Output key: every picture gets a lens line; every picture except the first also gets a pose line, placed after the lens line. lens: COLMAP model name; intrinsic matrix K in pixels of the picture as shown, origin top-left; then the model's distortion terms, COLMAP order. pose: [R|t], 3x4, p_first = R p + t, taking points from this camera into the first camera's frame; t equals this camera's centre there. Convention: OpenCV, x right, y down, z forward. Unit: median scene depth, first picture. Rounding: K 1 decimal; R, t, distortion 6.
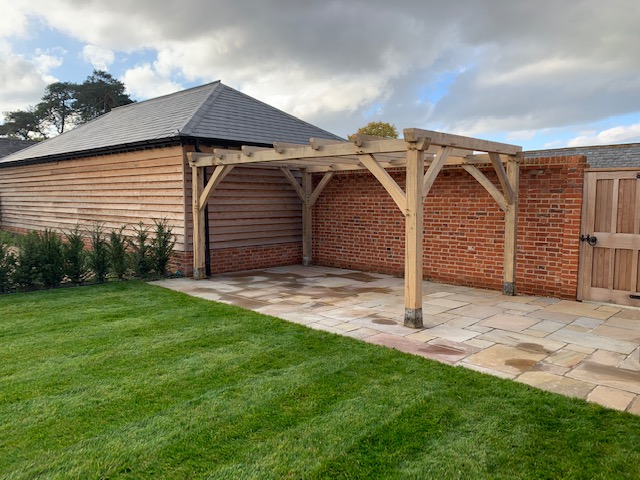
lens RADIAL K [[493.4, 0, 320.0], [0, 493.4, 240.0], [0, 0, 1]] dist [0.047924, -0.002811]
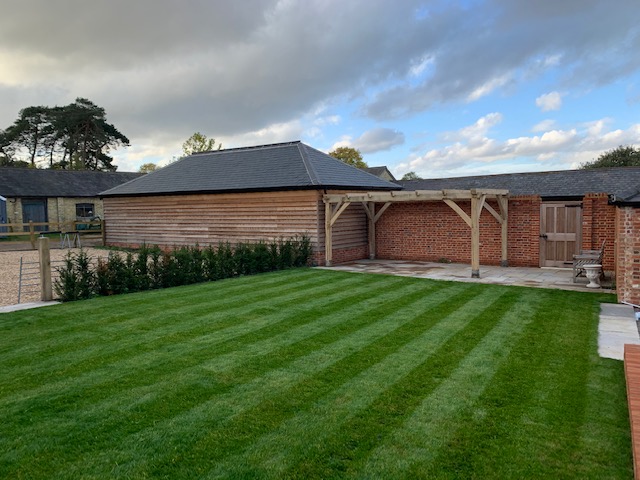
lens RADIAL K [[481.2, 0, 320.0], [0, 481.2, 240.0], [0, 0, 1]] dist [0.057659, -0.001095]
pose [[0.991251, -0.030172, 0.128498, -0.486579], [0.032746, 0.999302, -0.017965, 0.014491], [-0.127866, 0.022015, 0.991547, -0.664160]]
